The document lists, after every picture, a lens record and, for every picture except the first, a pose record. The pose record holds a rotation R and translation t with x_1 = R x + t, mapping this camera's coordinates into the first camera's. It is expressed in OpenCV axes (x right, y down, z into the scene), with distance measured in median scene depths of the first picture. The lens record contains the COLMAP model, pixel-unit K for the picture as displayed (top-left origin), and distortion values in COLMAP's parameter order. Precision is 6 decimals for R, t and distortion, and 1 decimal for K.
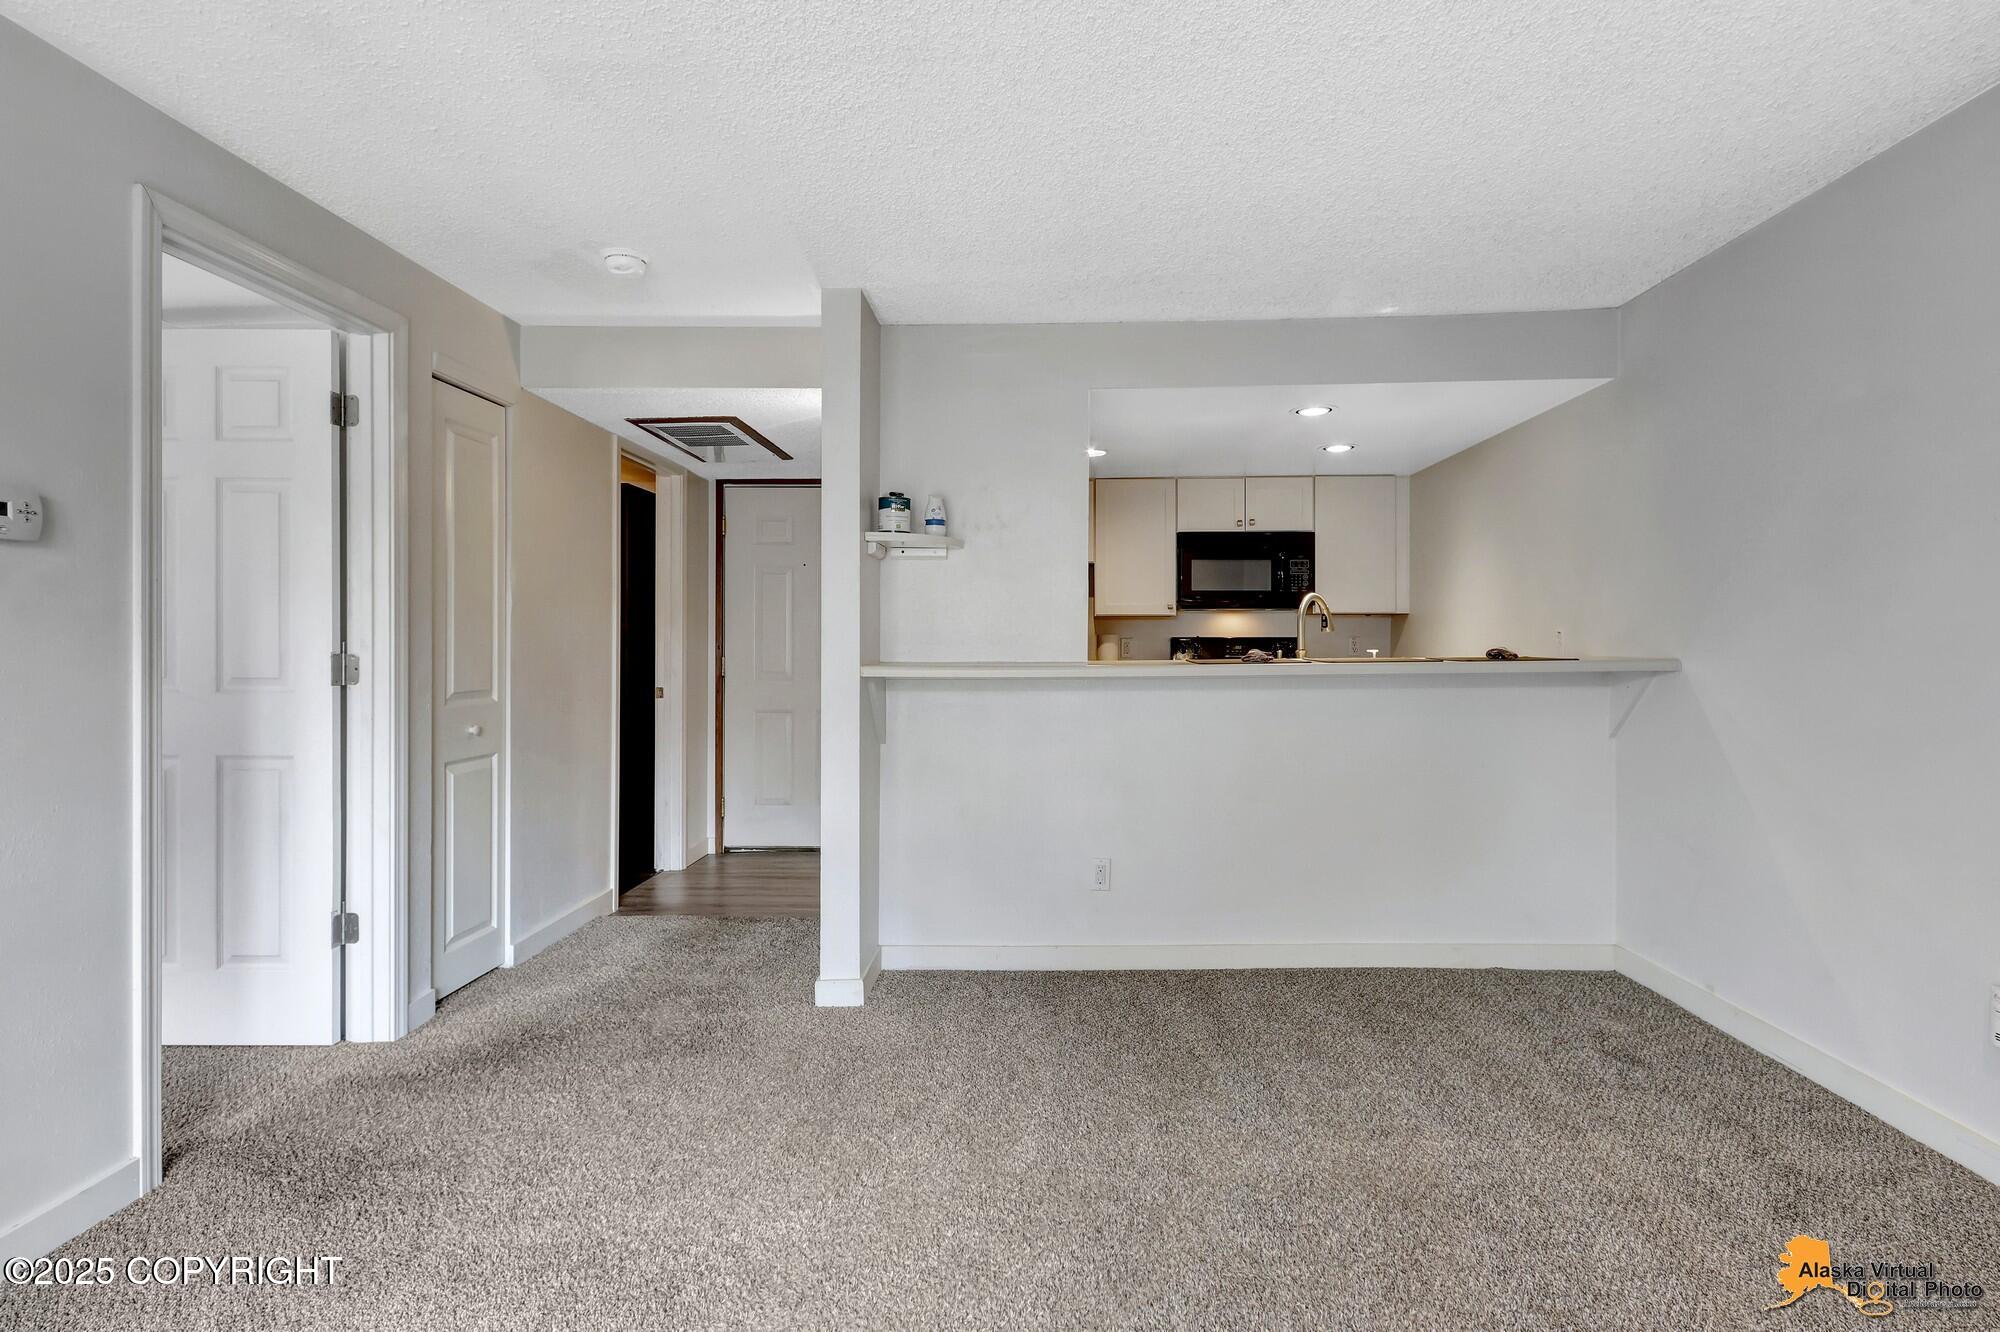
lens RADIAL K [[960.1, 0, 1000.2], [0, 960.1, 647.1], [0, 0, 1]] dist [0.003262, -0.000192]
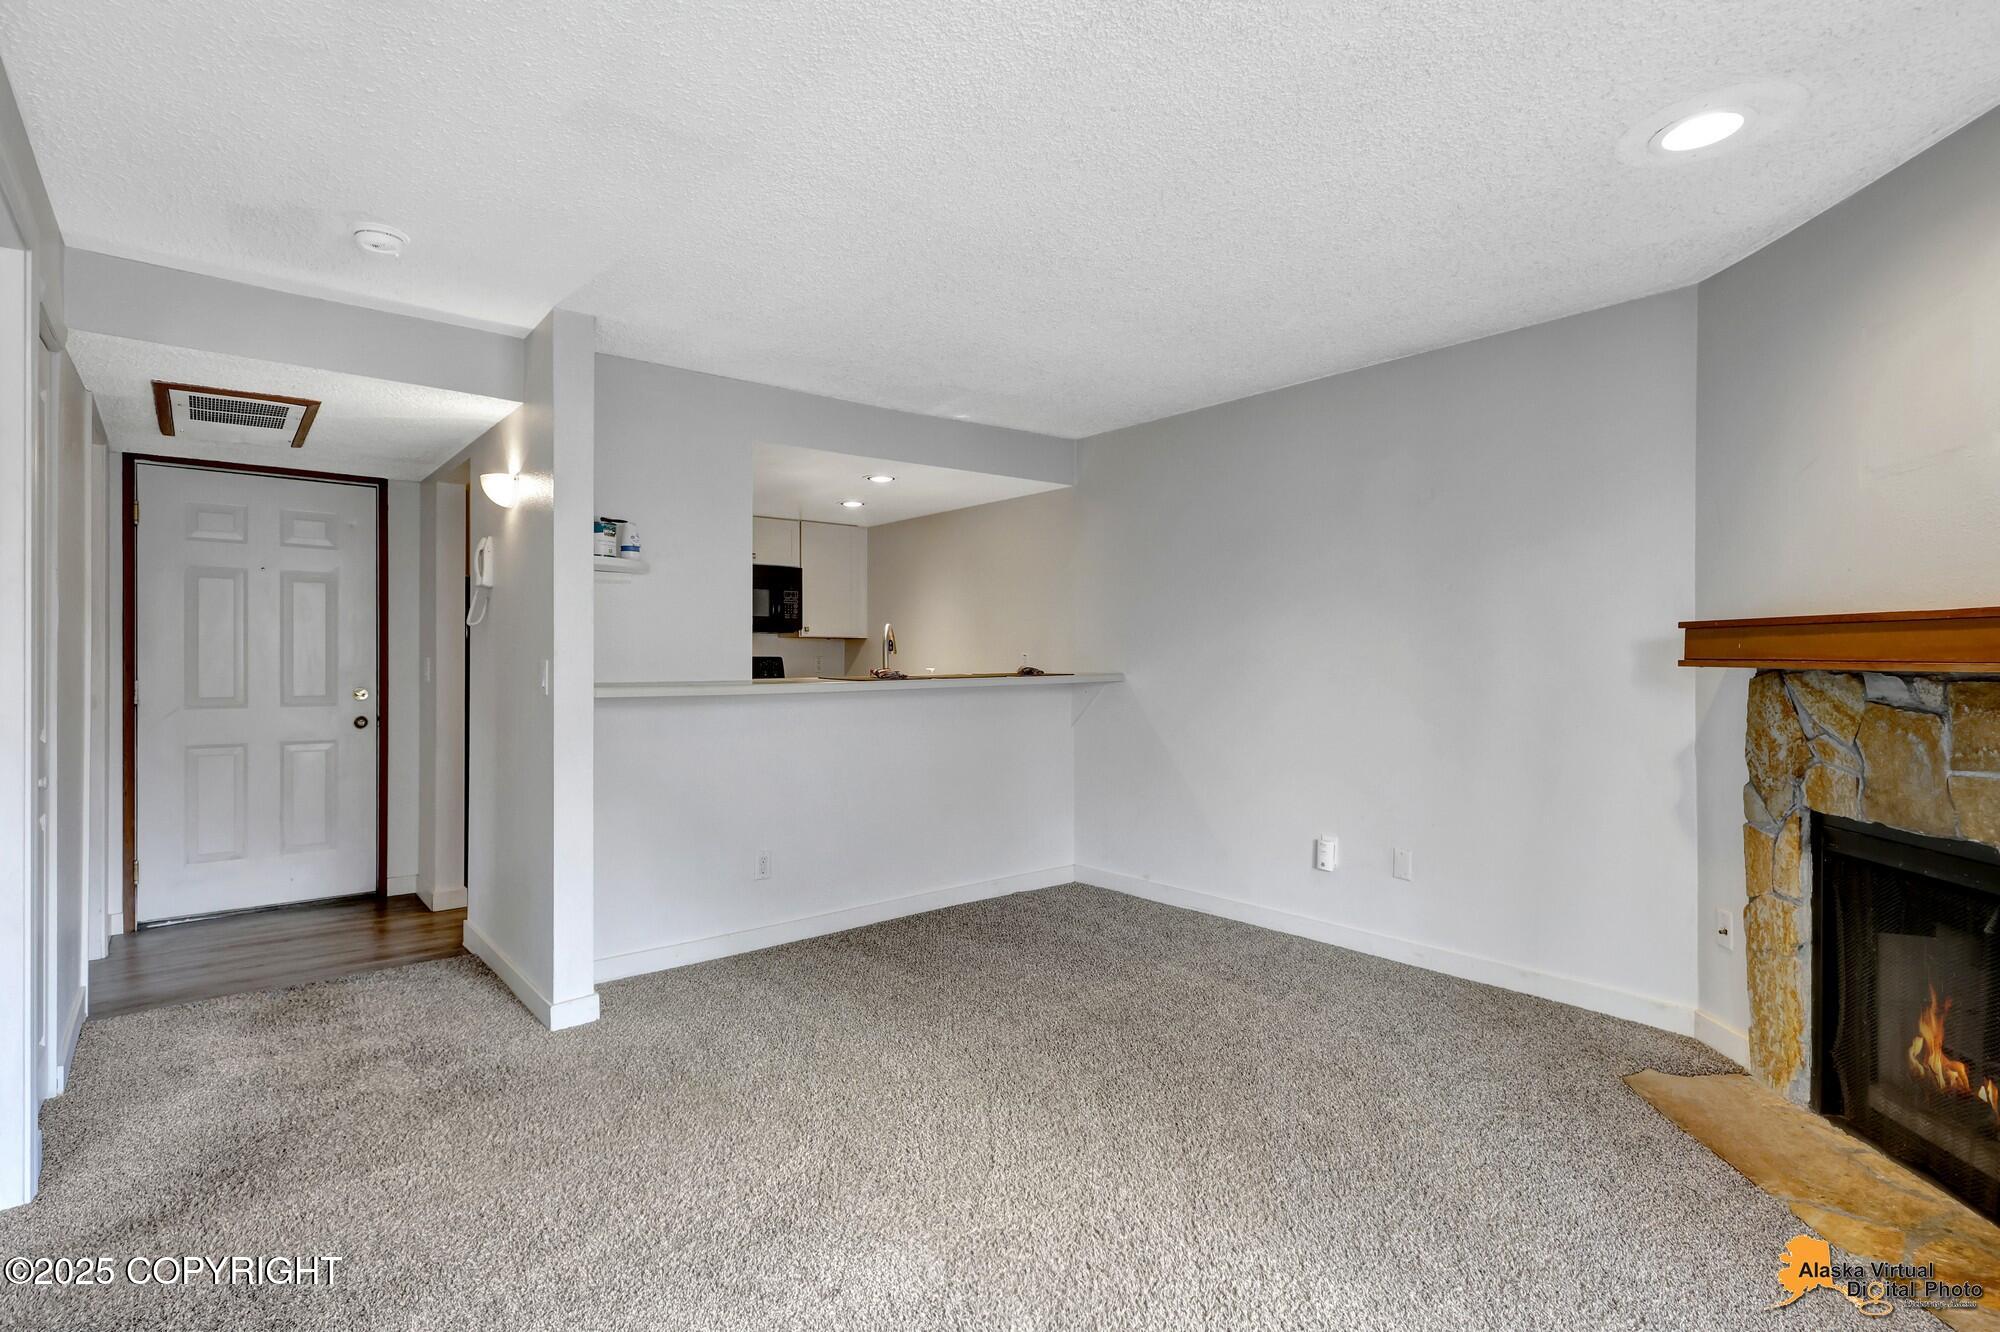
lens RADIAL K [[957.7, 0, 908.4], [0, 957.7, 659.0], [0, 0, 1]] dist [0.003823, -0.001220]
pose [[0.781168, 0.000968, 0.624320, -0.495212], [0.002462, 0.999986, -0.004630, -0.003958], [-0.624316, 0.005153, 0.781155, -0.002949]]
